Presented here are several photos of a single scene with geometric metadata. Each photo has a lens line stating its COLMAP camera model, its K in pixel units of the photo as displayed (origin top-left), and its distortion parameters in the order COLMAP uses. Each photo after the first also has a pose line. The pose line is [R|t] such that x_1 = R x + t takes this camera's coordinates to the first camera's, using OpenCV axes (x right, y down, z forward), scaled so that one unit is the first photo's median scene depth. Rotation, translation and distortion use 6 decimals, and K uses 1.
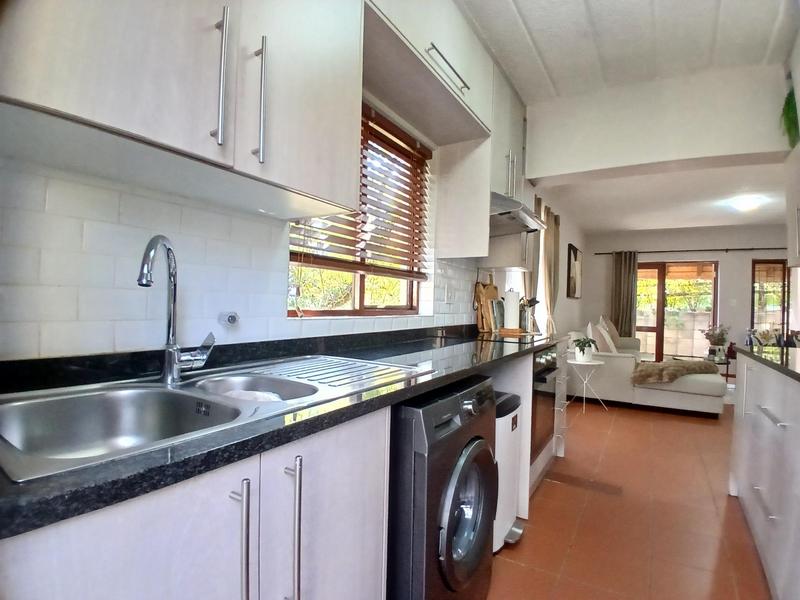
lens RADIAL K [[403.1, 0, 403.9], [0, 403.1, 302.6], [0, 0, 1]] dist [-0.005292, -0.036200]
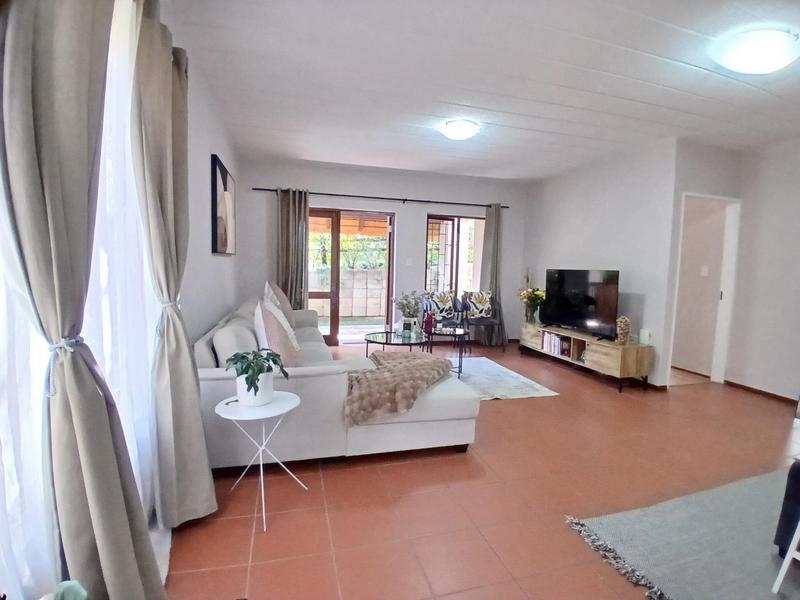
lens RADIAL K [[403.1, 0, 403.9], [0, 403.1, 302.6], [0, 0, 1]] dist [-0.005292, -0.036200]
pose [[0.680888, -0.075311, 0.728506, 0.155244], [-0.008789, 0.993787, 0.110949, -0.008860], [-0.732335, -0.081946, 0.675996, 0.374780]]
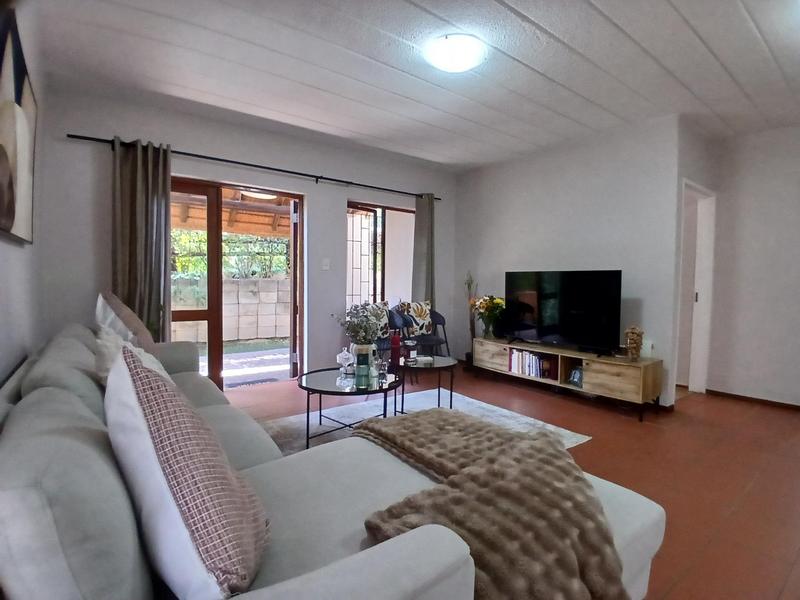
lens RADIAL K [[403.1, 0, 403.9], [0, 403.1, 302.6], [0, 0, 1]] dist [-0.005292, -0.036200]
pose [[0.371182, -0.070848, 0.925853, 0.261448], [-0.005373, 0.996904, 0.078440, 0.009942], [-0.928544, -0.034090, 0.369653, 0.612909]]
